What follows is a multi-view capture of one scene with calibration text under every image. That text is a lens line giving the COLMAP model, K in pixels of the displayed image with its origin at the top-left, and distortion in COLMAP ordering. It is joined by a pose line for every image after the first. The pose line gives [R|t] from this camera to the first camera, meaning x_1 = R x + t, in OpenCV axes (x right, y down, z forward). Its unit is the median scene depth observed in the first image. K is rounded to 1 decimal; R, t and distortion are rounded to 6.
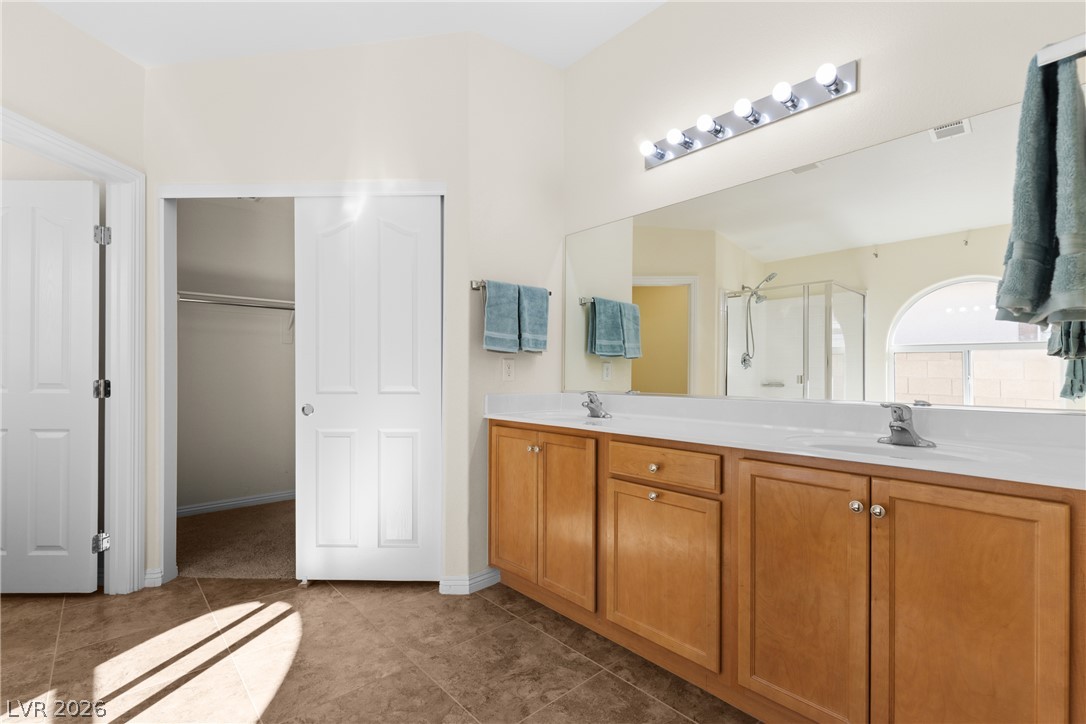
lens RADIAL K [[491.1, 0, 544.5], [0, 491.1, 370.6], [0, 0, 1]] dist [0.007619, -0.001812]
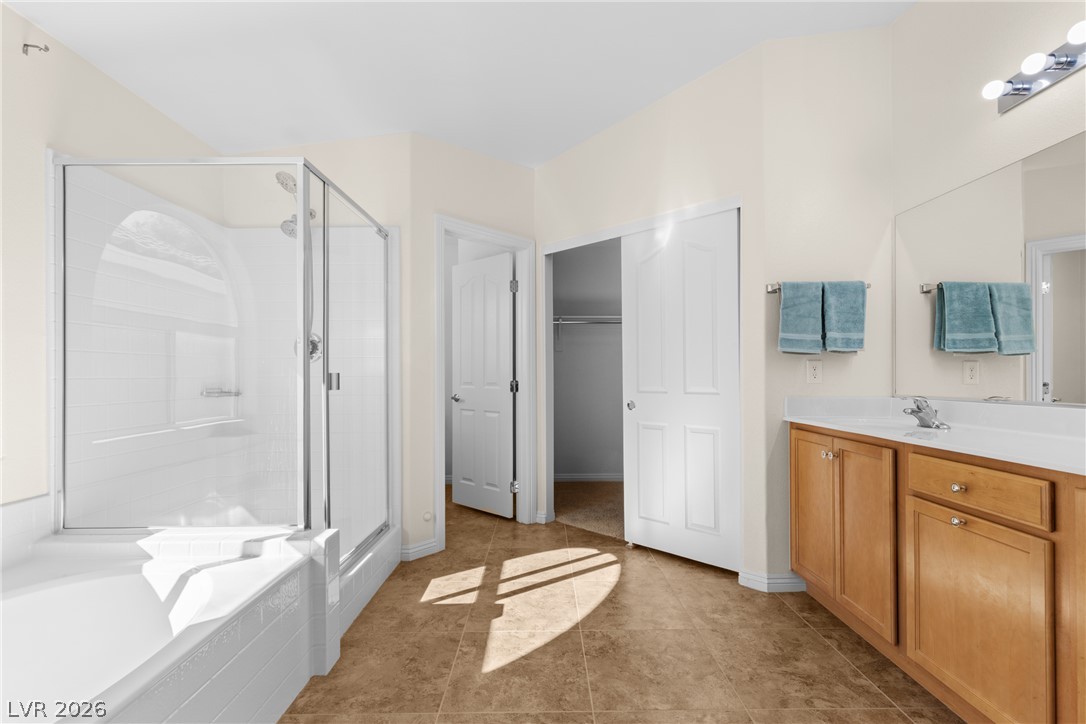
lens RADIAL K [[491.1, 0, 538.7], [0, 491.1, 368.0], [0, 0, 1]] dist [0.007619, -0.001812]
pose [[0.736892, -0.013868, -0.675868, 0.192087], [0.007664, 0.999897, -0.012160, -0.001475], [0.675967, 0.003780, 0.736922, -0.073326]]
